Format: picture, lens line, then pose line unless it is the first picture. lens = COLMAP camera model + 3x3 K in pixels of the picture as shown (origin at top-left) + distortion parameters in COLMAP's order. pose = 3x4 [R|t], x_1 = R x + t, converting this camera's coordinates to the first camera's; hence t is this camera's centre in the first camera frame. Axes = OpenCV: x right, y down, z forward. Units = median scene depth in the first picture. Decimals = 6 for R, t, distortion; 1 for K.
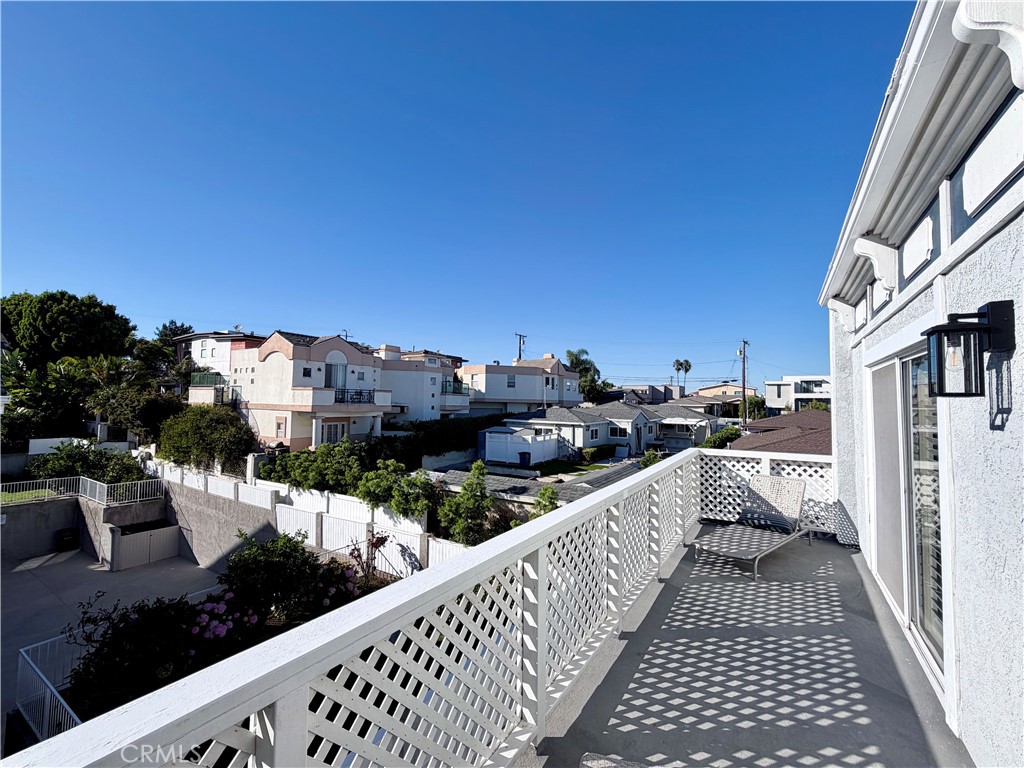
lens RADIAL K [[434.4, 0, 514.8], [0, 434.4, 382.6], [0, 0, 1]] dist [-0.000220, 0.000007]
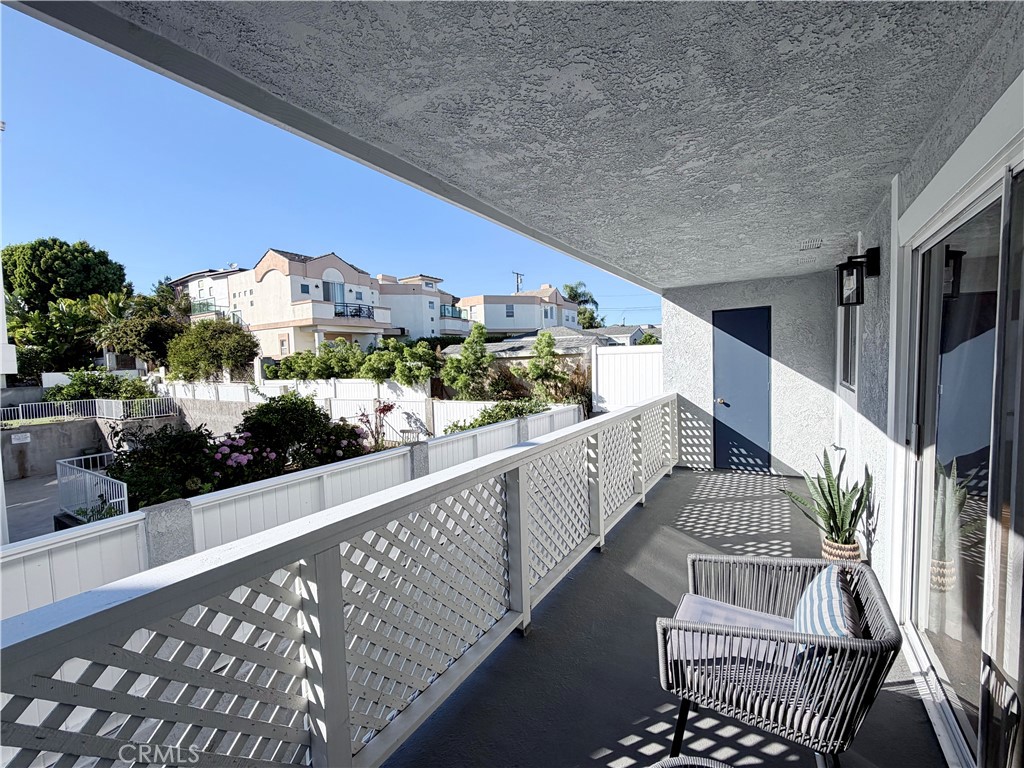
lens RADIAL K [[431.5, 0, 515.1], [0, 431.5, 386.8], [0, 0, 1]] dist [-0.001025, -0.000405]
pose [[0.999029, -0.043723, -0.005504, 0.003433], [0.044051, 0.994233, 0.097774, 0.126546], [0.001197, -0.097922, 0.995193, -0.015305]]
